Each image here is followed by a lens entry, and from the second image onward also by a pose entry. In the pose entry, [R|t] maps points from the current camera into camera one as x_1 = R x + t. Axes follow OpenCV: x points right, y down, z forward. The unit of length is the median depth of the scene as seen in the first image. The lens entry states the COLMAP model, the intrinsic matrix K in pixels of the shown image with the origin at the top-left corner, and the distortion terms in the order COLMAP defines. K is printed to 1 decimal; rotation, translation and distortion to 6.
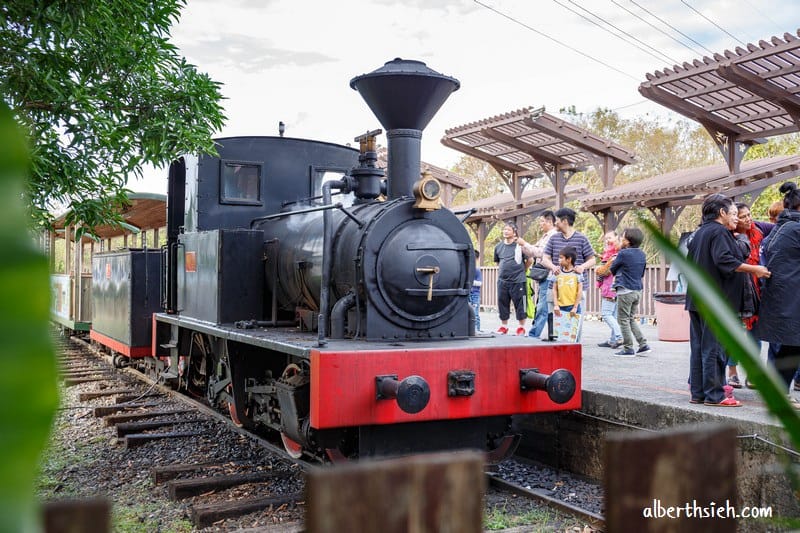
lens RADIAL K [[894.4, 0, 400.6], [0, 894.4, 267.9], [0, 0, 1]] dist [0.006838, 0.000000]
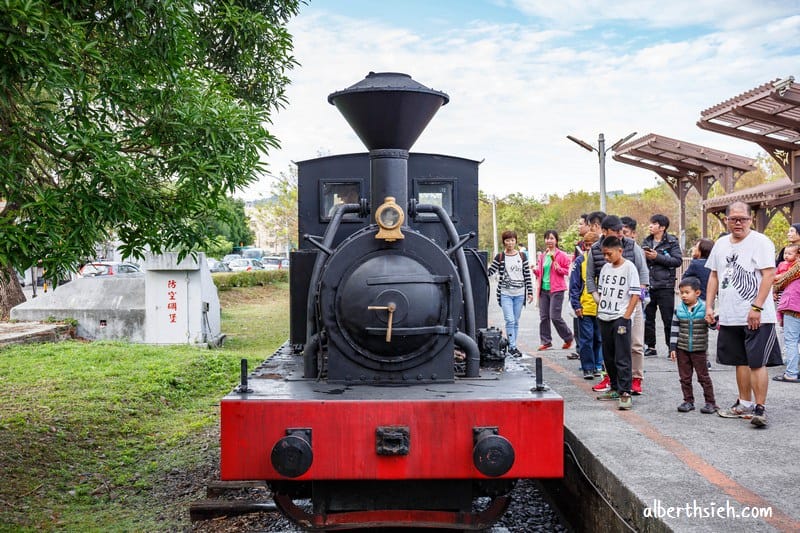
lens RADIAL K [[838.8, 0, 400.2], [0, 838.8, 266.2], [0, 0, 1]] dist [-0.010444, 0.000000]
pose [[0.892579, -0.003861, -0.450874, 0.414070], [0.016953, 0.999544, 0.025000, -0.058781], [0.450571, -0.029958, 0.892238, 0.250413]]
